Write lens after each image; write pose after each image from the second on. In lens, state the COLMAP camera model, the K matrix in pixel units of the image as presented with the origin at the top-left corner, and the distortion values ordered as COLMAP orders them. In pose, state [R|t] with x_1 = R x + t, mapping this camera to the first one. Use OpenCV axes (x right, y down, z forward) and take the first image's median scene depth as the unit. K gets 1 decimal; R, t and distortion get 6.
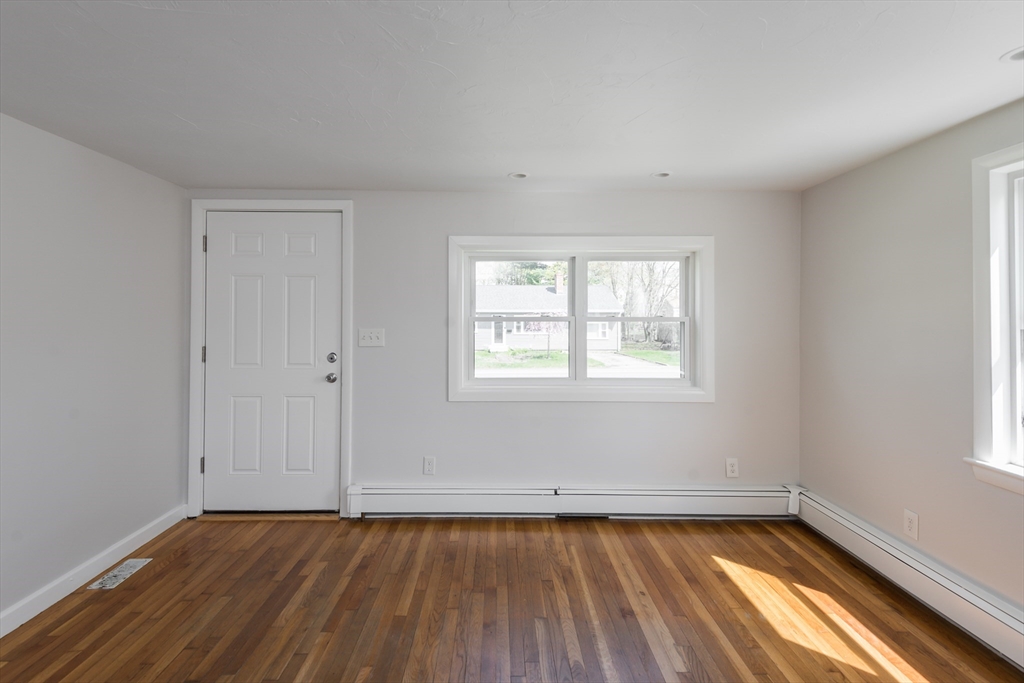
lens RADIAL K [[471.5, 0, 496.7], [0, 471.5, 310.2], [0, 0, 1]] dist [0.000663, 0.000128]
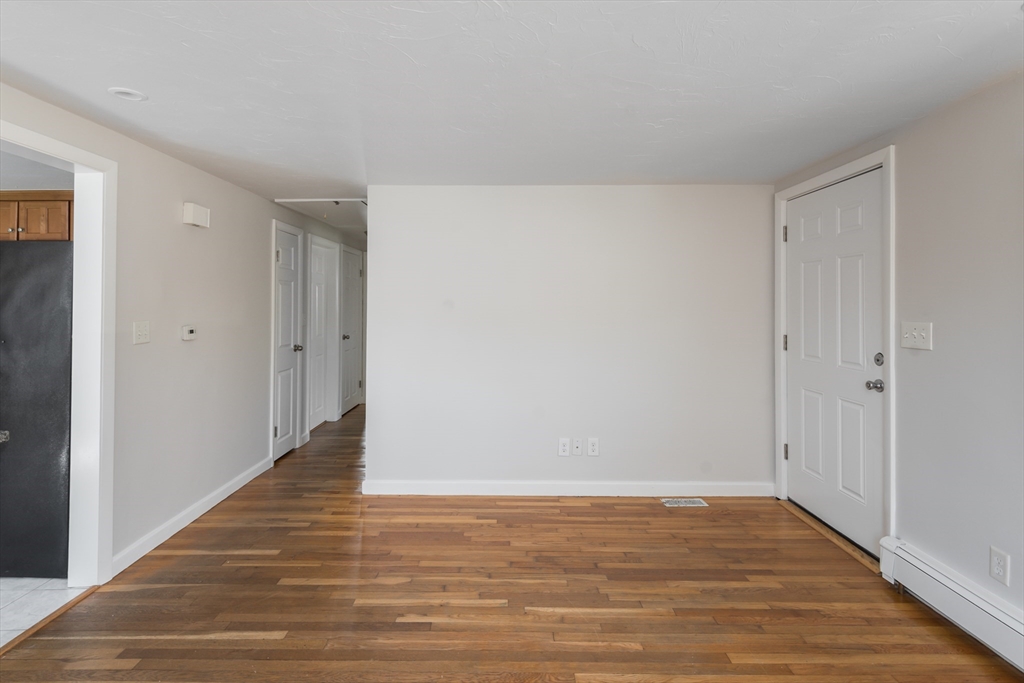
lens RADIAL K [[498.7, 0, 507.0], [0, 498.7, 301.6], [0, 0, 1]] dist [-0.000211, -0.000532]
pose [[0.004268, -0.011721, -0.999922, 0.594493], [0.012949, 0.999848, -0.011665, 0.012825], [0.999907, -0.012898, 0.004419, 0.521148]]
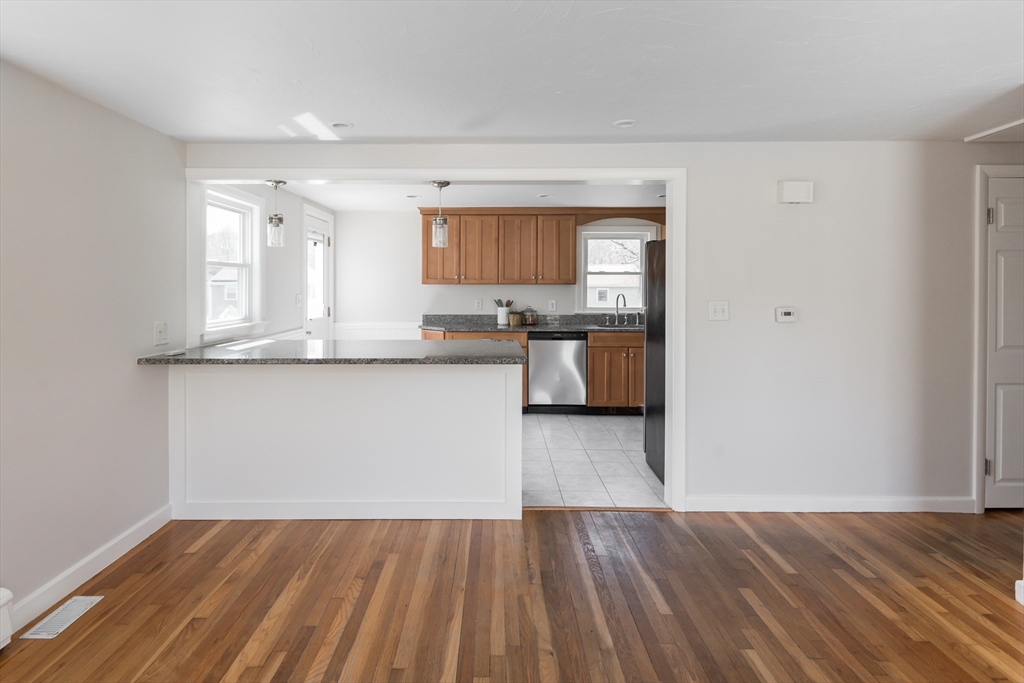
lens RADIAL K [[544.2, 0, 484.0], [0, 544.2, 286.9], [0, 0, 1]] dist [0.026109, -0.022150]
pose [[-0.999876, -0.003967, 0.015207, 0.063787], [-0.004118, 0.999942, -0.009908, 0.013970], [-0.015167, -0.009970, -0.999835, 1.069171]]
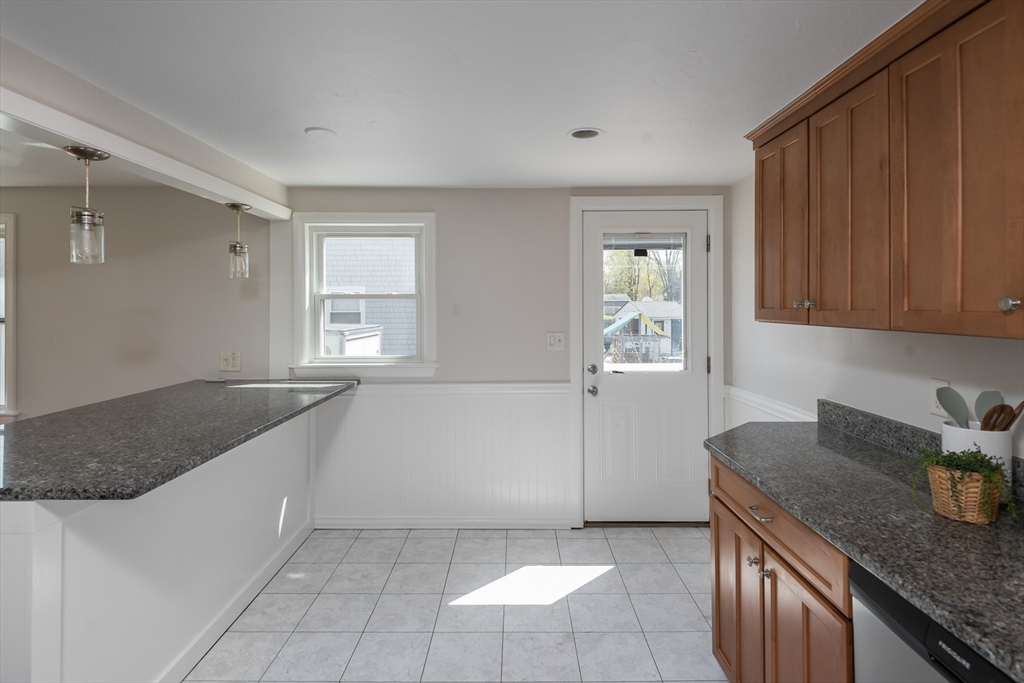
lens RADIAL K [[523.7, 0, 516.4], [0, 523.7, 303.6], [0, 0, 1]] dist [0.024459, -0.018540]
pose [[-0.010129, 0.001662, 0.999947, -0.566328], [-0.011346, 0.999934, -0.001776, -0.046382], [-0.999884, -0.011363, -0.010110, -0.888127]]
